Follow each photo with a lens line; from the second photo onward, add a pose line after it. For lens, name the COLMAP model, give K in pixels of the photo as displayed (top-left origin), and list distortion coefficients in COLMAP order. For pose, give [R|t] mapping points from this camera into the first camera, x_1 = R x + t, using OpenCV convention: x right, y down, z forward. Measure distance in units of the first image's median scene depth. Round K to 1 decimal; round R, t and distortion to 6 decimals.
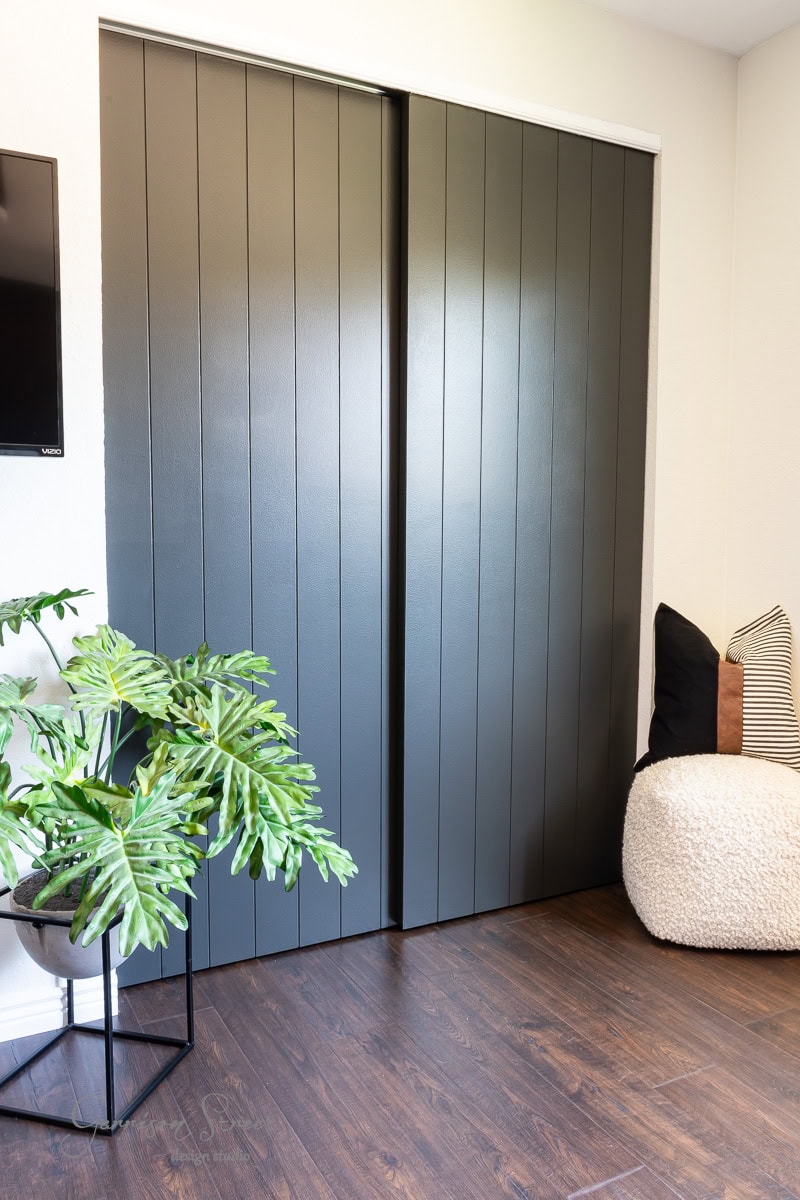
lens RADIAL K [[925.9, 0, 393.6], [0, 925.9, 603.5], [0, 0, 1]] dist [0.000982, -0.004695]
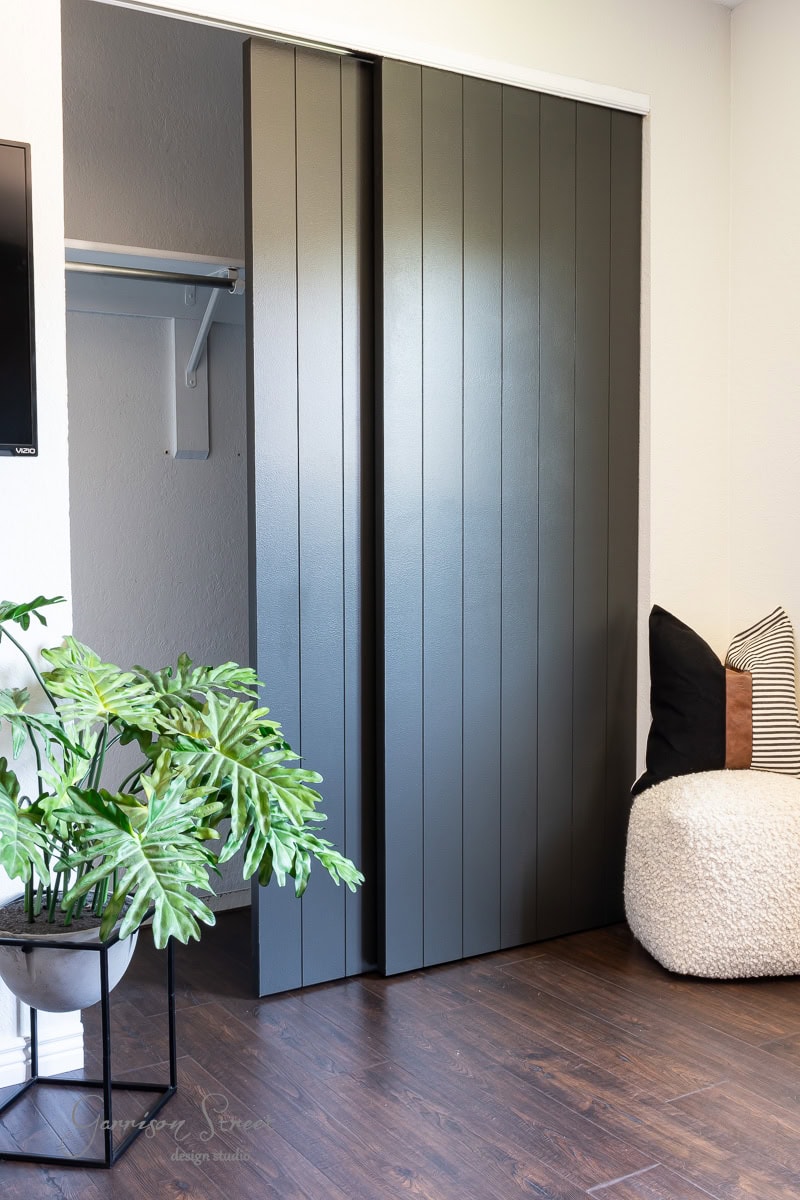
lens RADIAL K [[1252.8, 0, 393.6], [0, 1252.8, 597.9], [0, 0, 1]] dist [0.012643, 0.000000]
pose [[0.996937, -0.014716, 0.076808, -0.076572], [0.016557, 0.999589, -0.023389, 0.017218], [-0.076432, 0.024589, 0.996772, -0.238498]]
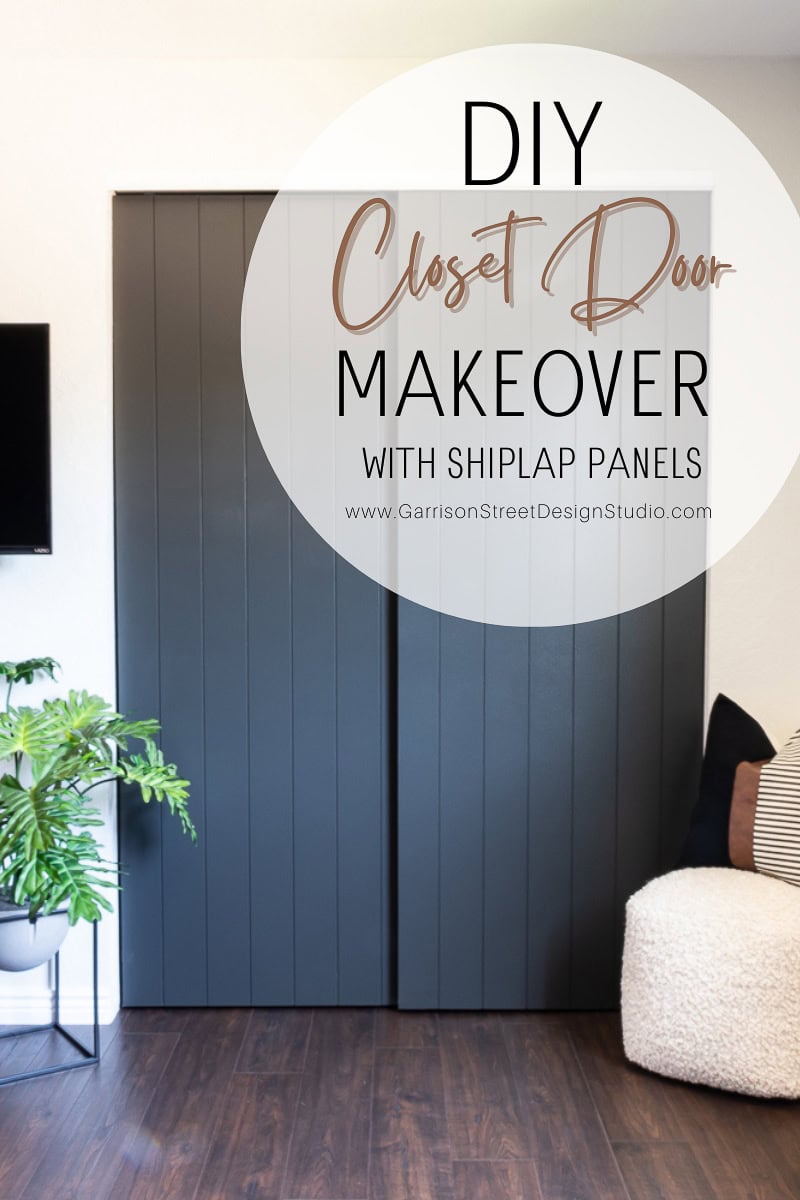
lens RADIAL K [[1252.8, 0, 383.8], [0, 1252.8, 627.5], [0, 0, 1]] dist [0.012643, 0.000000]
pose [[0.887318, 0.023564, -0.460556, 0.669532], [-0.036890, 0.999120, -0.019952, -0.034133], [0.459680, 0.034694, 0.887406, -0.242733]]
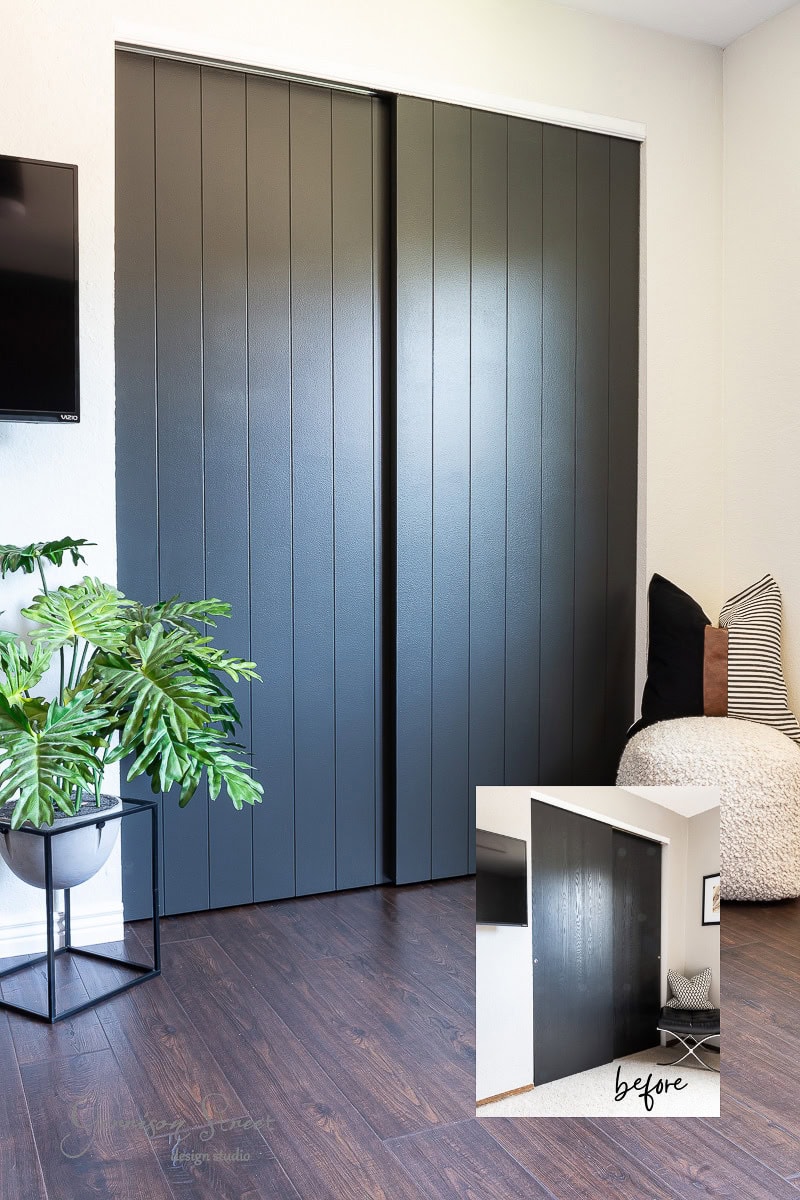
lens RADIAL K [[1067.4, 0, 392.6], [0, 1067.4, 599.7], [0, 0, 1]] dist [-0.030992, 0.026277]
pose [[0.998728, -0.003105, -0.050323, 0.072775], [0.001204, 0.999286, -0.037761, 0.086653], [0.050404, 0.037653, 0.998019, -0.218143]]
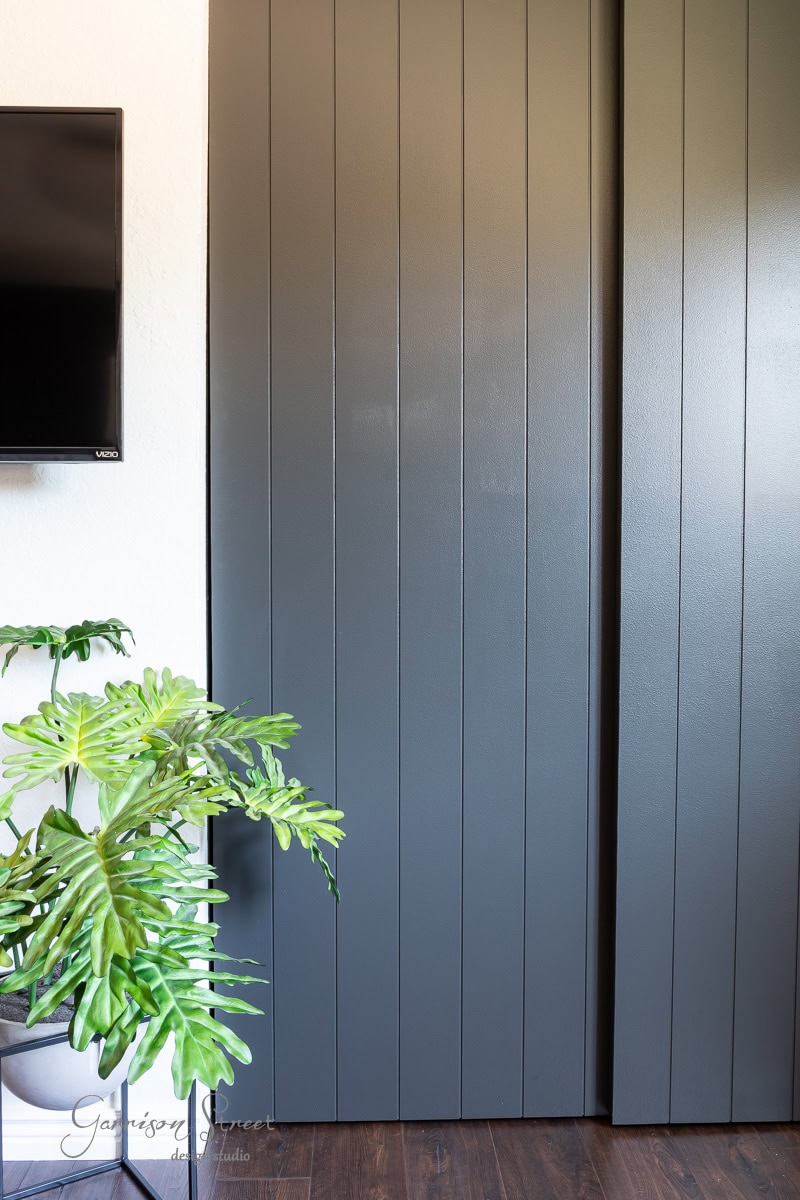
lens RADIAL K [[1067.4, 0, 393.4], [0, 1067.4, 611.9], [0, 0, 1]] dist [-0.030992, 0.026277]
pose [[0.902294, 0.018266, -0.430734, 0.217632], [-0.036460, 0.998756, -0.034023, -0.000912], [0.429576, 0.046403, 0.901838, 0.207908]]
